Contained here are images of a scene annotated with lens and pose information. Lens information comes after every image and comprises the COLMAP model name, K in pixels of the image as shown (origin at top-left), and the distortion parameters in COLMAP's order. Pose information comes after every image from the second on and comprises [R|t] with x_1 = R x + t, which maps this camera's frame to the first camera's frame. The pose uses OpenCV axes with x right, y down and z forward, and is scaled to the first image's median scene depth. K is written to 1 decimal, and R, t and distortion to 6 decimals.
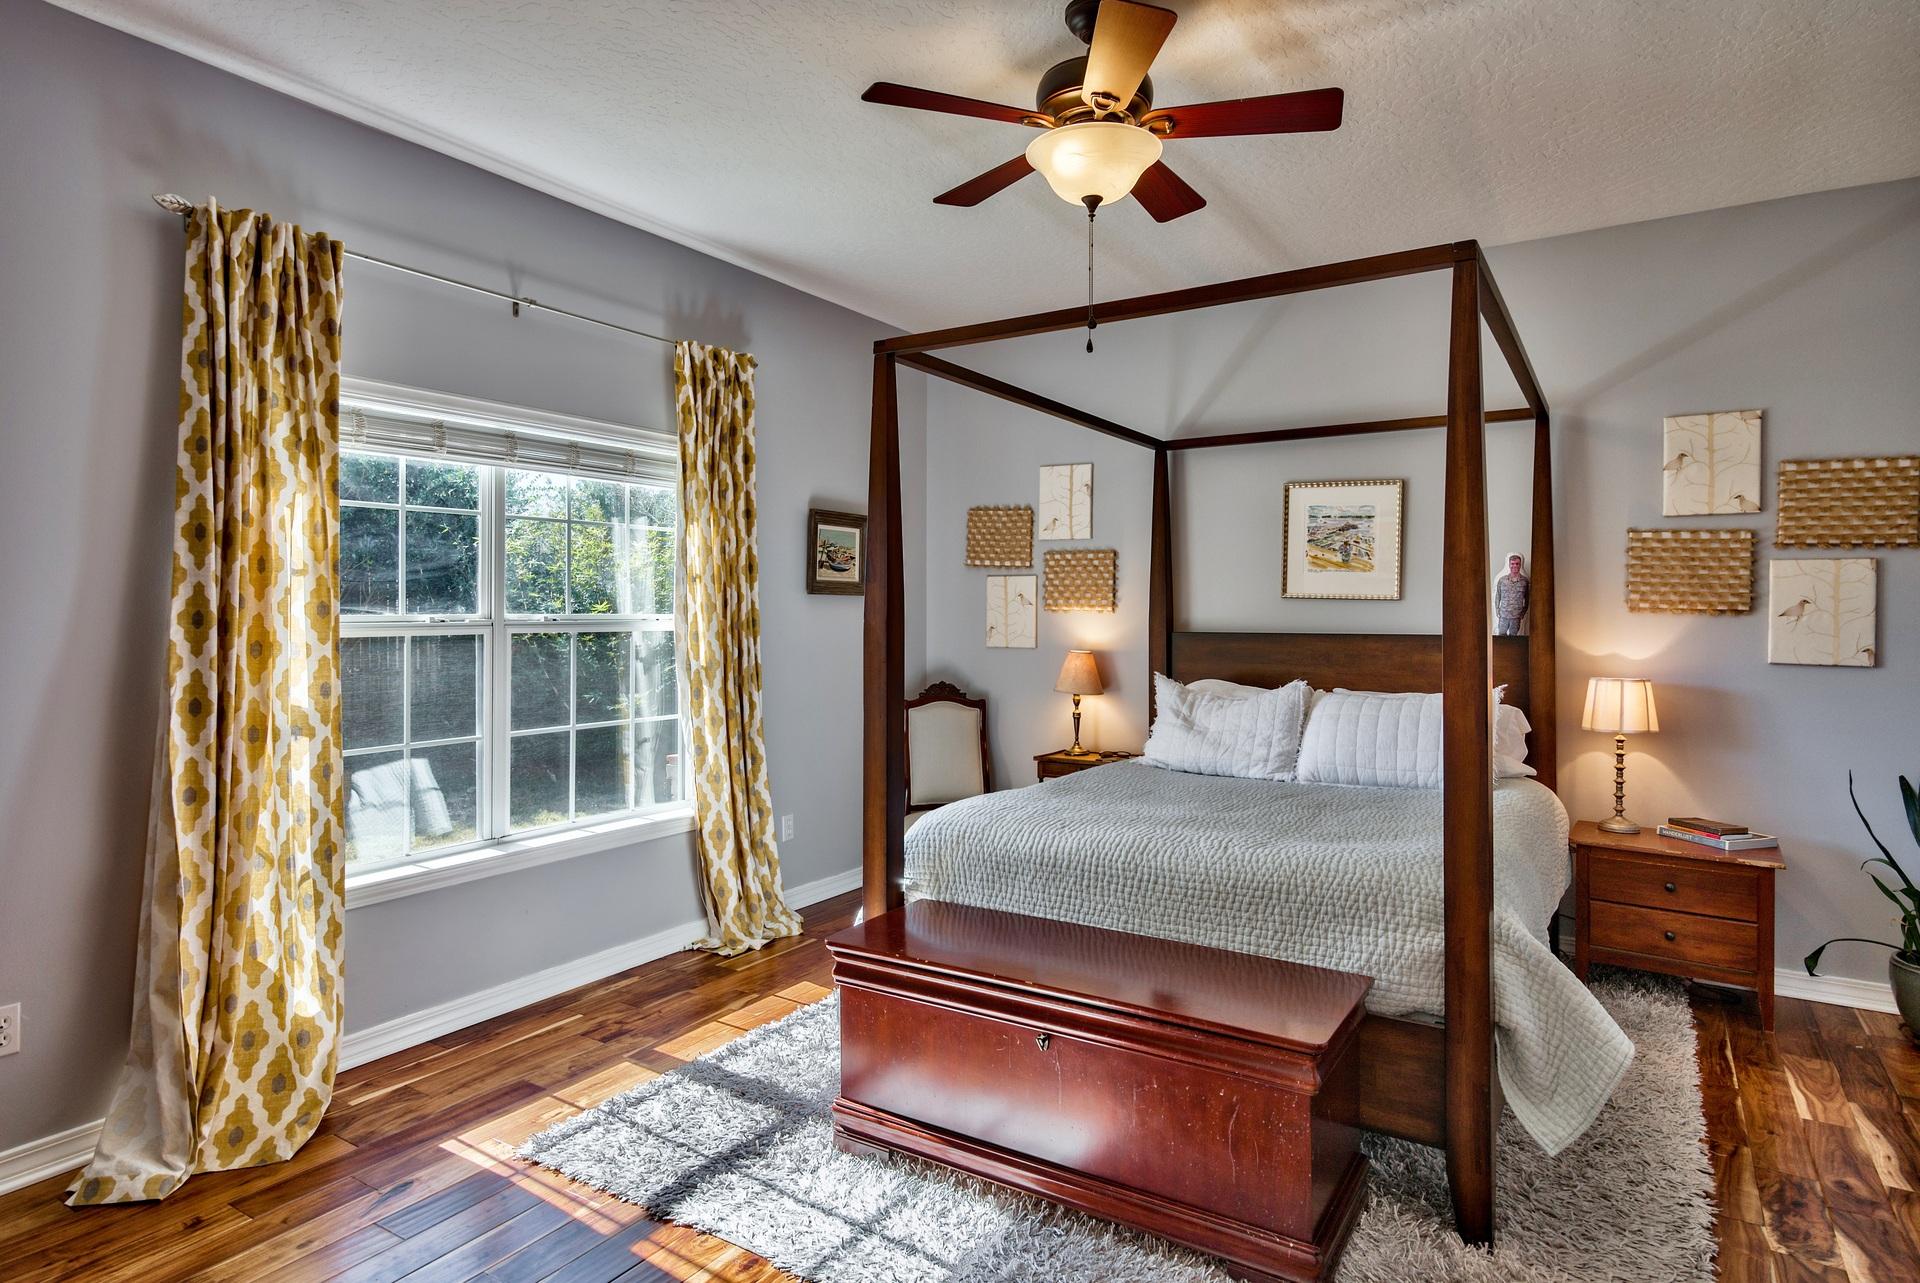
lens RADIAL K [[1068.0, 0, 951.4], [0, 1068.0, 627.6], [0, 0, 1]] dist [0.002709, 0.001895]
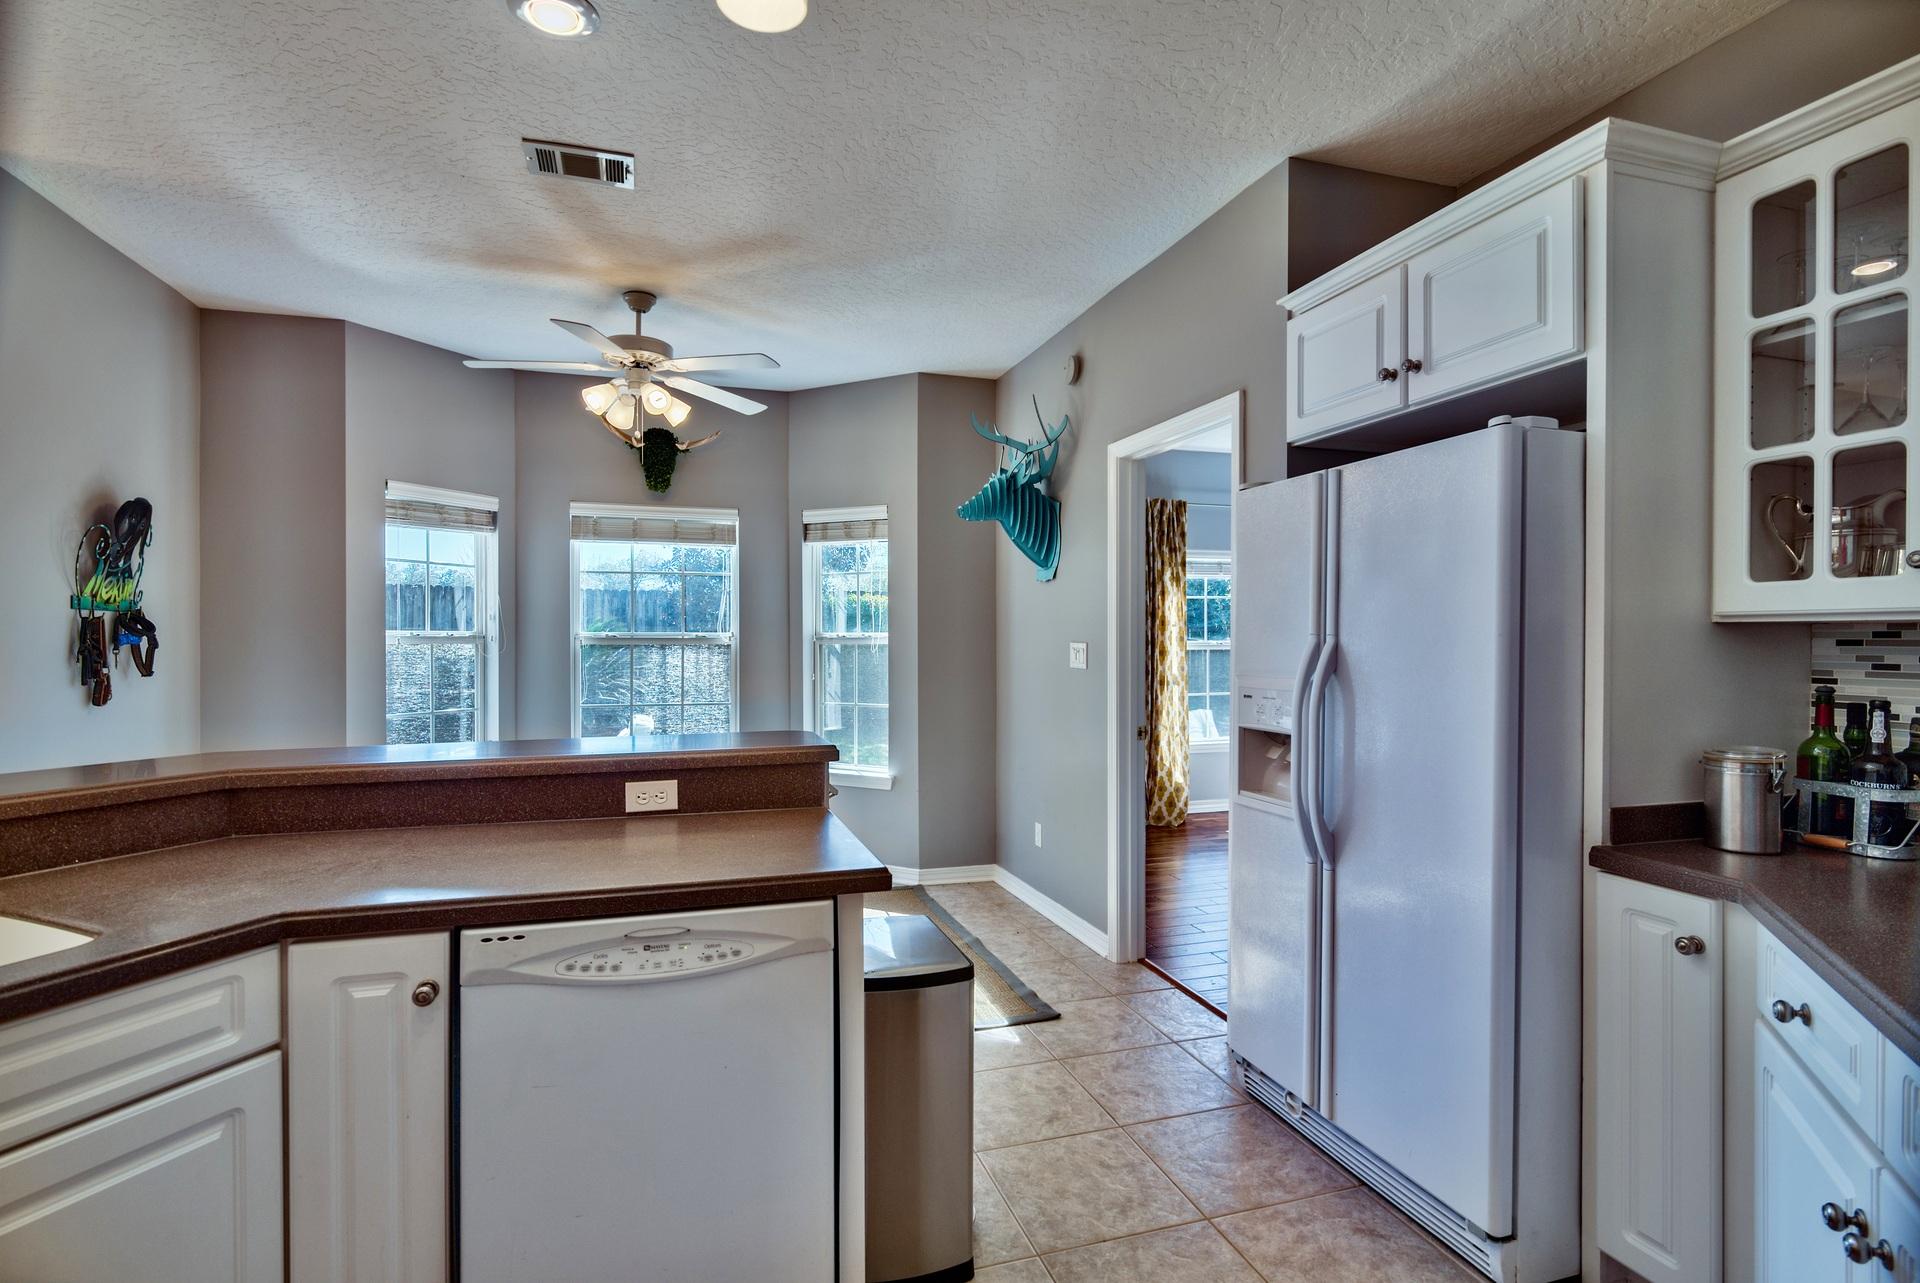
lens RADIAL K [[952.5, 0, 954.8], [0, 952.5, 642.7], [0, 0, 1]] dist [-0.012529, 0.000336]
pose [[0.764222, -0.007462, -0.644910, 0.547525], [0.000187, 0.999936, -0.011348, 0.020302], [0.644953, 0.008552, 0.764174, -1.257554]]
